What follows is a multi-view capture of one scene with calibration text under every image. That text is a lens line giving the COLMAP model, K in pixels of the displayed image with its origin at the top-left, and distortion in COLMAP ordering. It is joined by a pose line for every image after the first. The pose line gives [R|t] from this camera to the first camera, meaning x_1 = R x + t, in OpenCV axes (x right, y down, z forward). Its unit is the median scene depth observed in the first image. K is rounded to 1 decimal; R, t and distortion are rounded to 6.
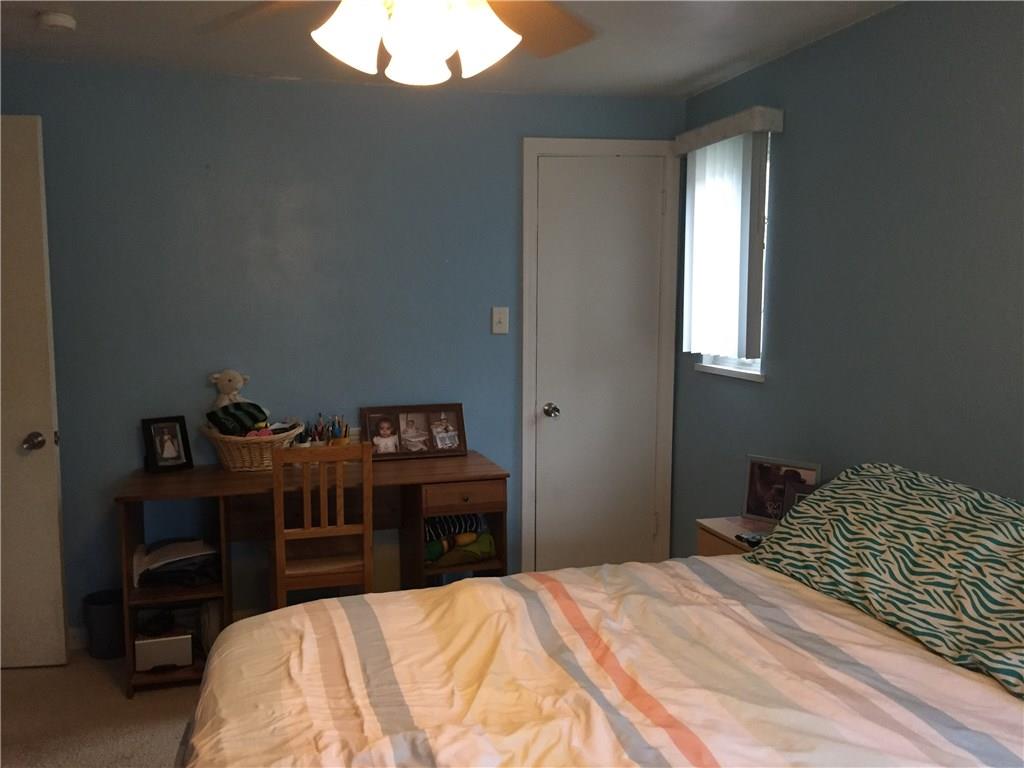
lens RADIAL K [[867.7, 0, 506.1], [0, 867.7, 382.0], [0, 0, 1]] dist [0.069214, -0.113144]
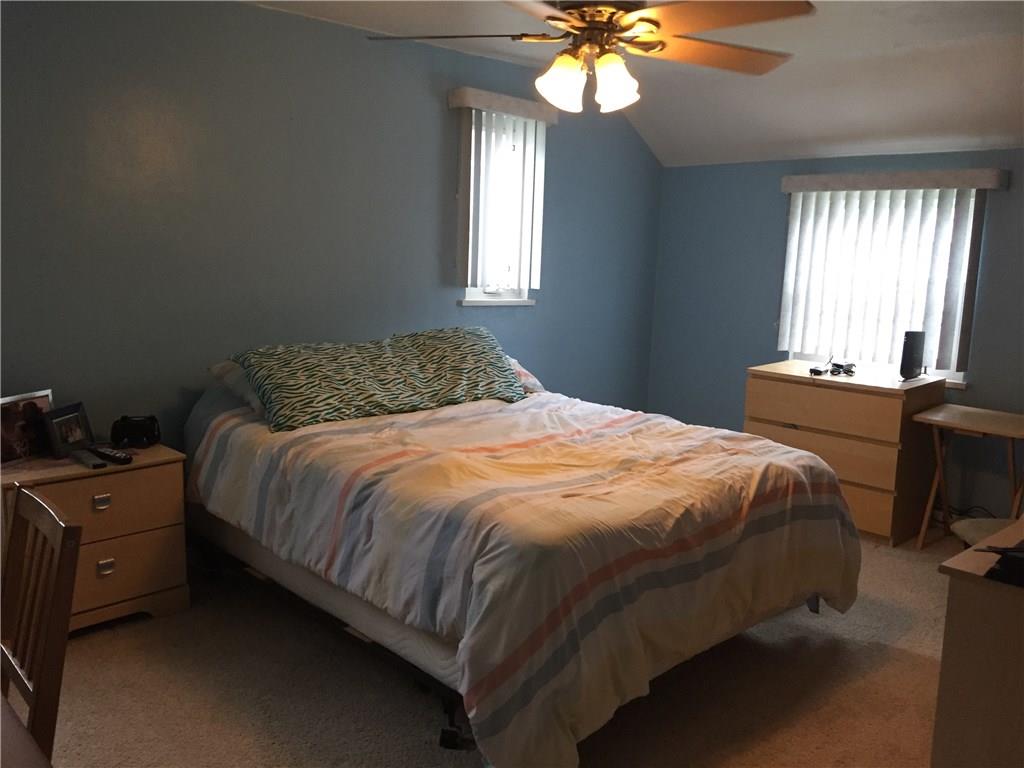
lens RADIAL K [[867.7, 0, 506.1], [0, 867.7, 382.0], [0, 0, 1]] dist [0.069214, -0.113144]
pose [[-0.455762, -0.152581, 0.876926, -1.115696], [0.057601, 0.978077, 0.200117, -0.125606], [-0.888236, 0.141718, -0.436982, 1.371961]]
